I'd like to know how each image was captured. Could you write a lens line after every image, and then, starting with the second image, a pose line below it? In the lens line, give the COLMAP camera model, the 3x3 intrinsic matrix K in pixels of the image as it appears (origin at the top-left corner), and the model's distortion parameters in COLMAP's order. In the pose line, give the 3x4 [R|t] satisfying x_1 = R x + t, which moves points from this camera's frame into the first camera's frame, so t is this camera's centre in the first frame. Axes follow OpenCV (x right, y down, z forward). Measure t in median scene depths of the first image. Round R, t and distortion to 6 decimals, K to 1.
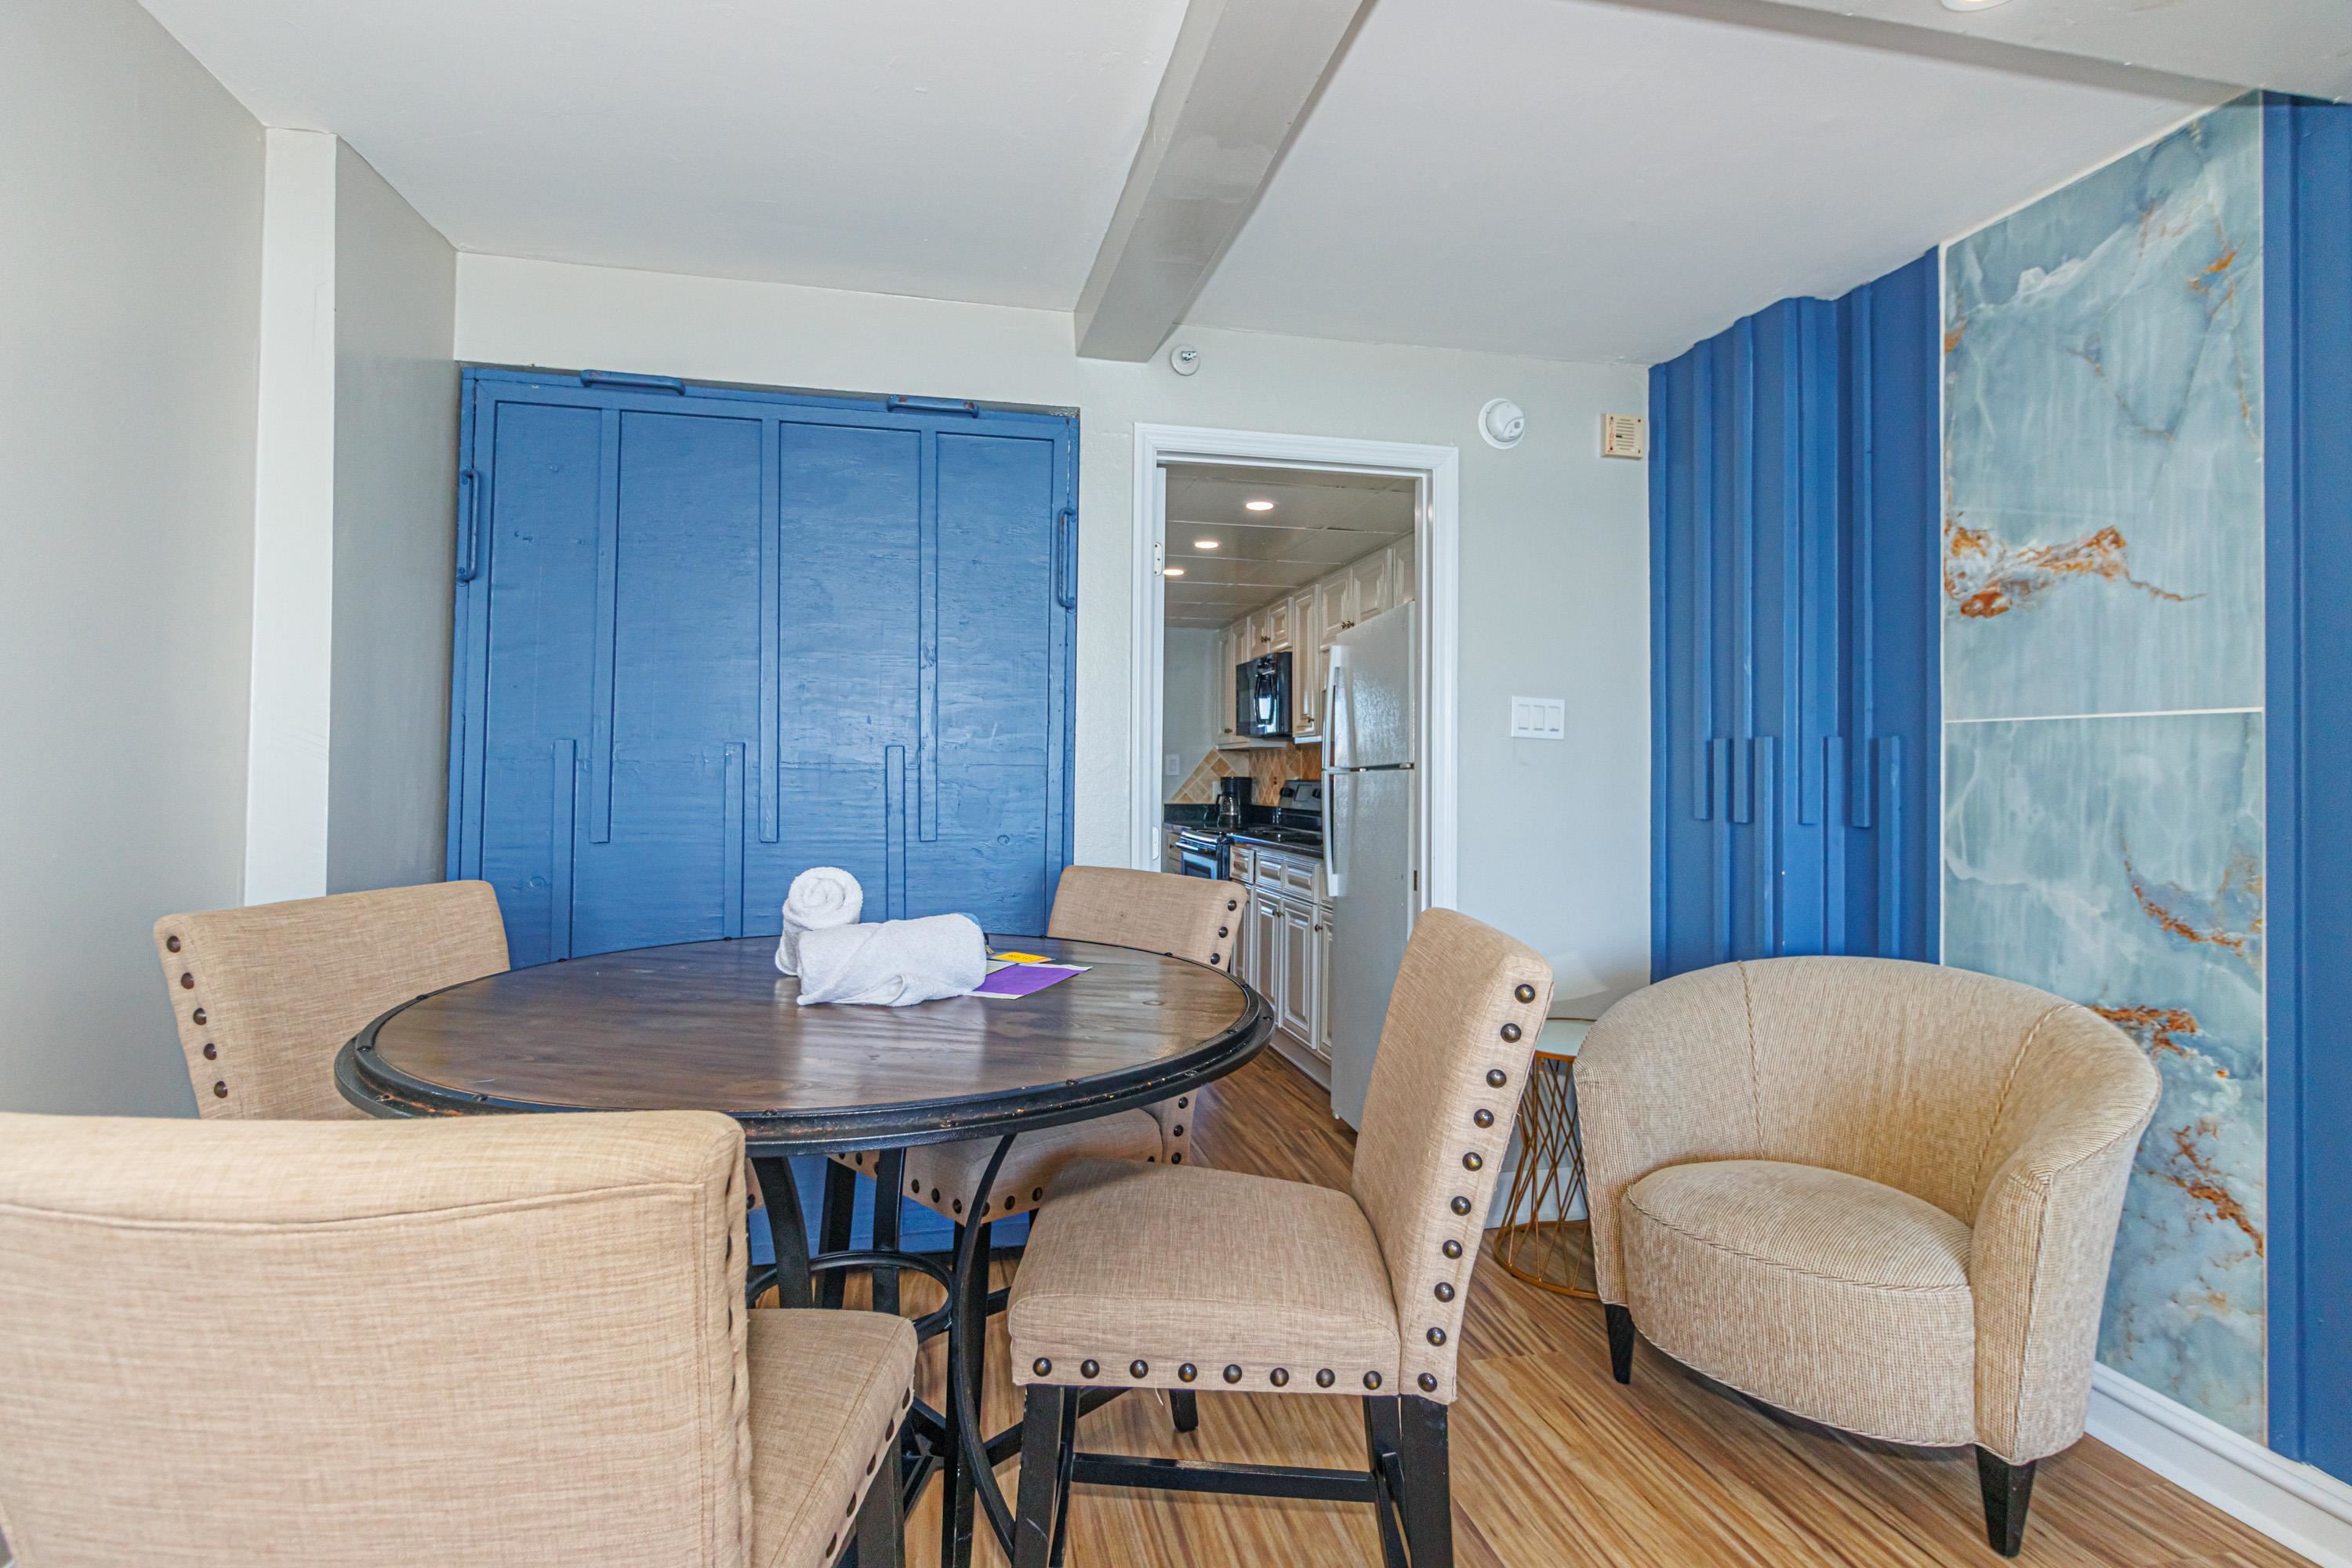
lens RADIAL K [[1141.1, 0, 1169.2], [0, 1141.1, 757.6], [0, 0, 1]] dist [0.001856, 0.000387]
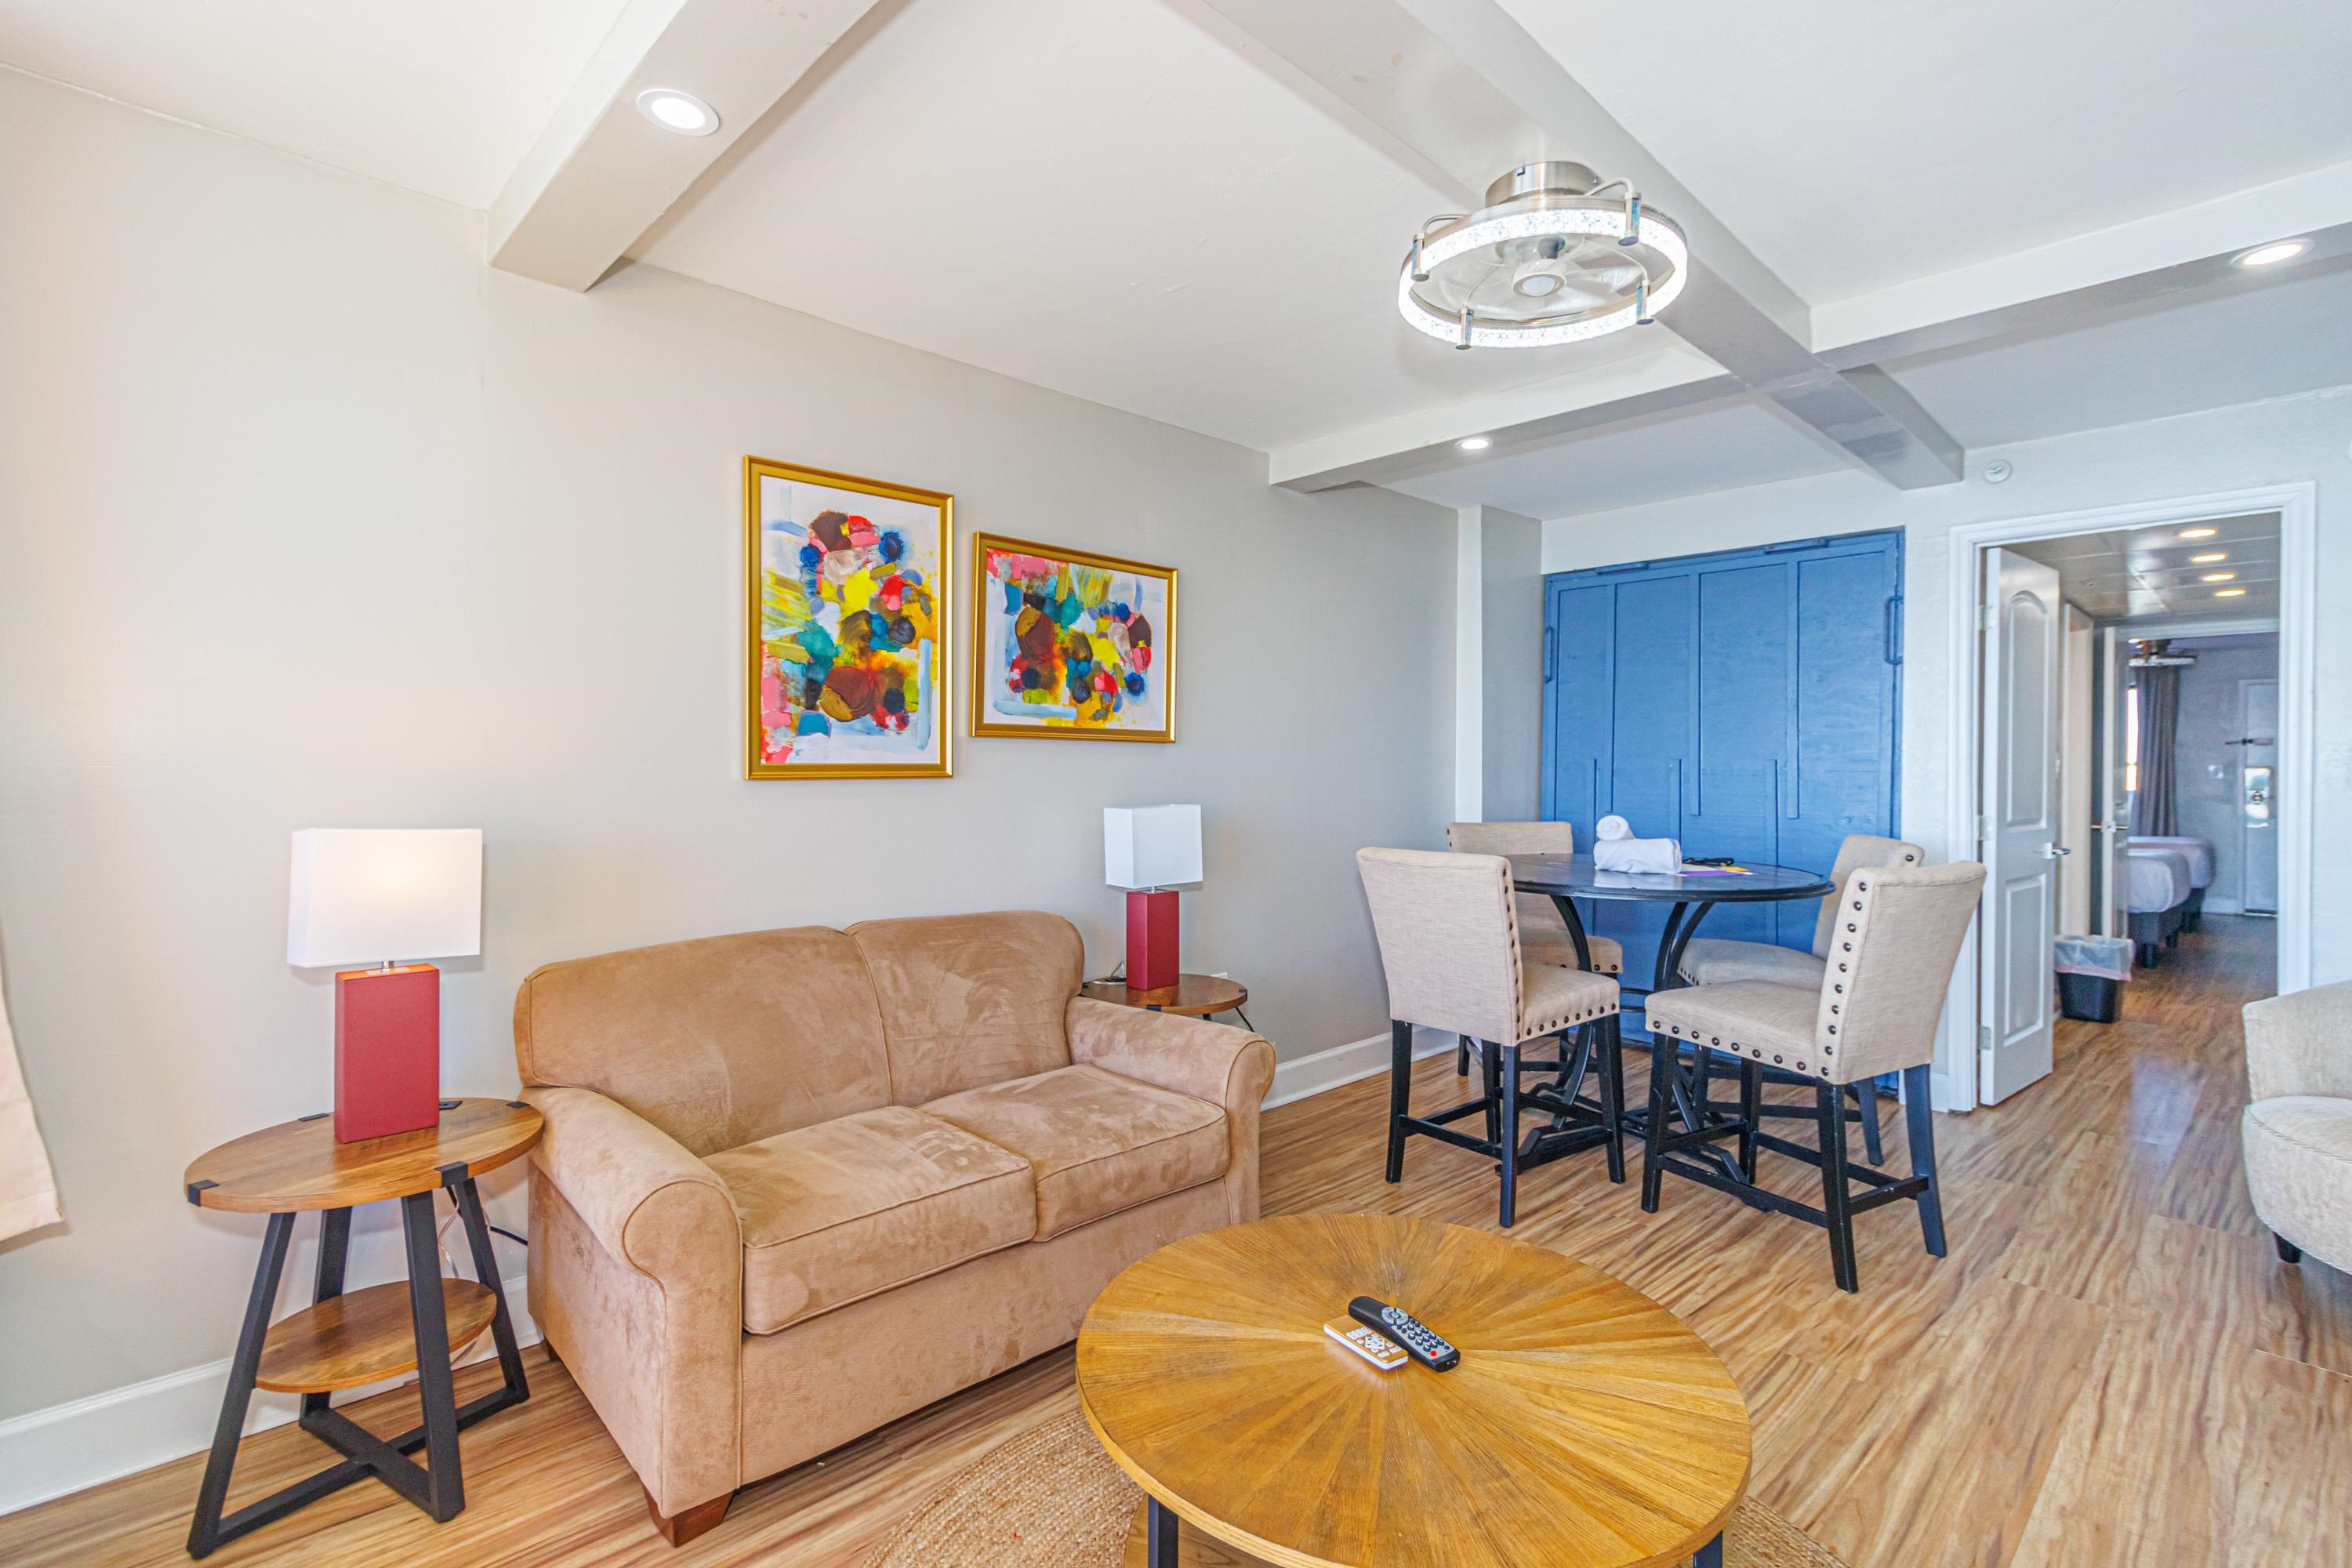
lens RADIAL K [[1104.5, 0, 1165.3], [0, 1104.5, 777.7], [0, 0, 1]] dist [0.000933, 0.000127]
pose [[0.517163, 0.000345, -0.855887, 0.659828], [0.013326, 0.999875, 0.008456, -0.009582], [0.855783, -0.015779, 0.517094, -0.555319]]
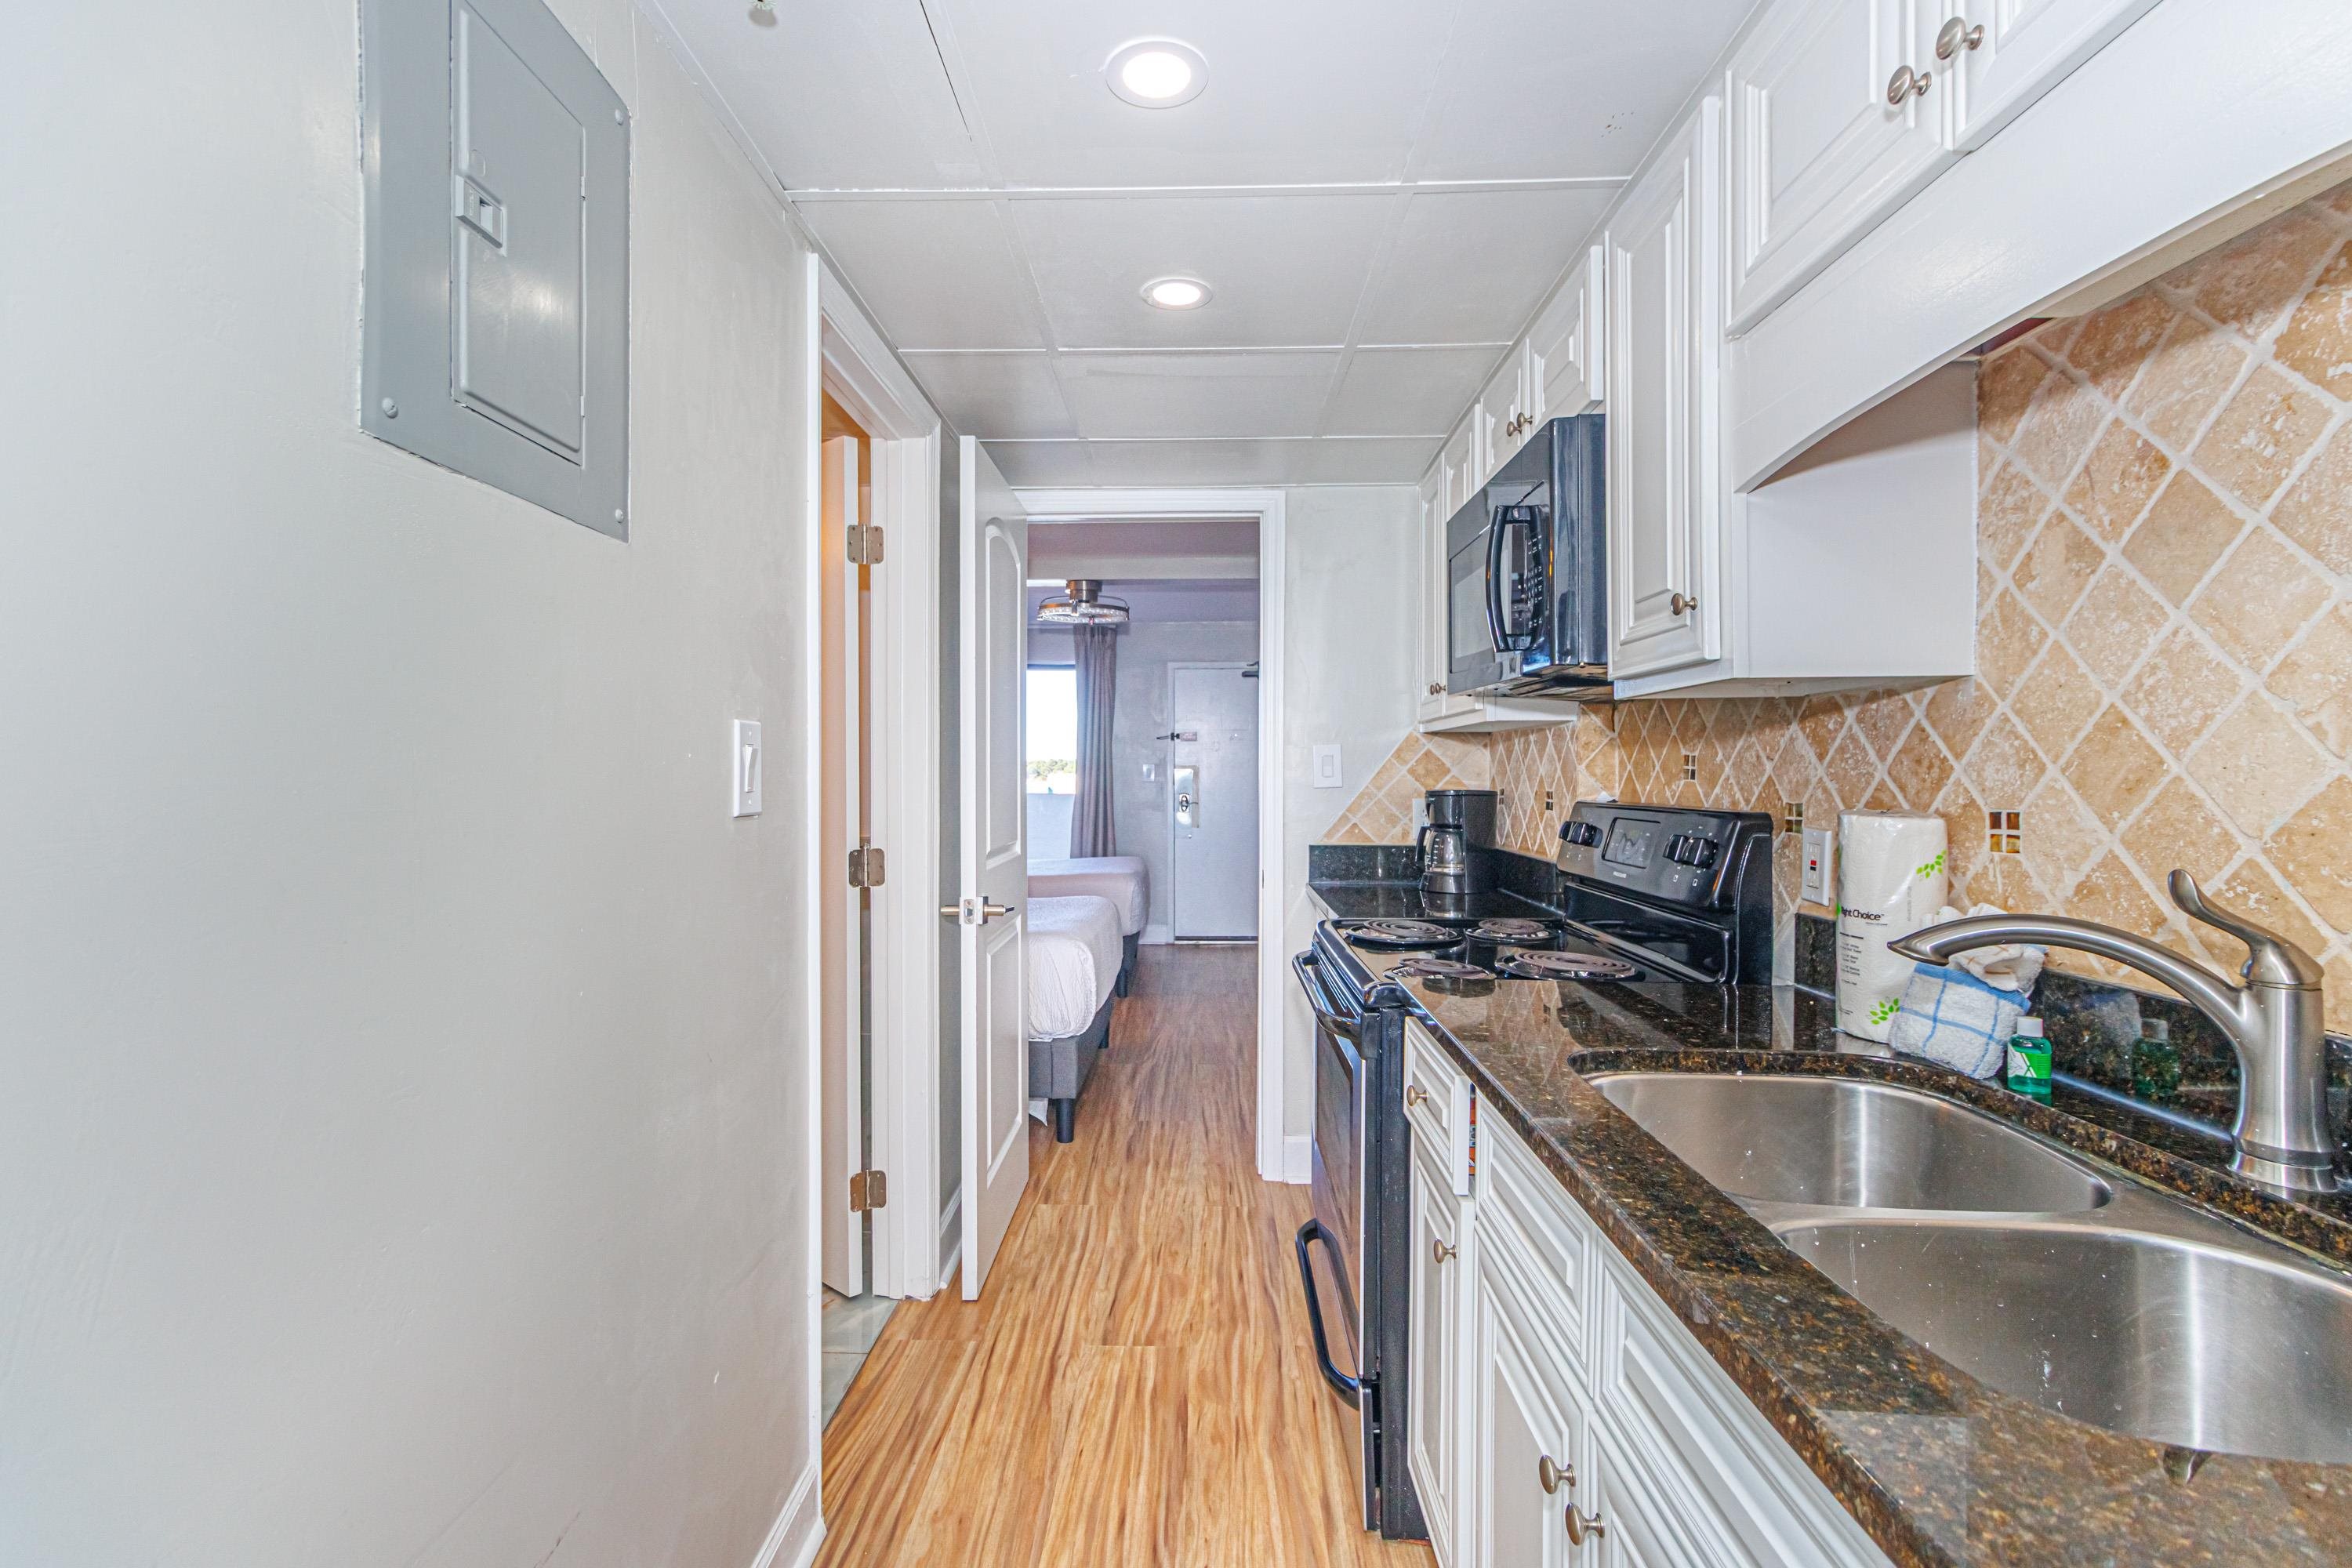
lens RADIAL K [[1053.7, 0, 1158.9], [0, 1053.7, 775.3], [0, 0, 1]] dist [0.002277, 0.000754]
pose [[0.966820, -0.007933, -0.255337, 0.126345], [0.013111, 0.999741, 0.018582, 0.003005], [0.255123, -0.021313, 0.966674, 1.405450]]
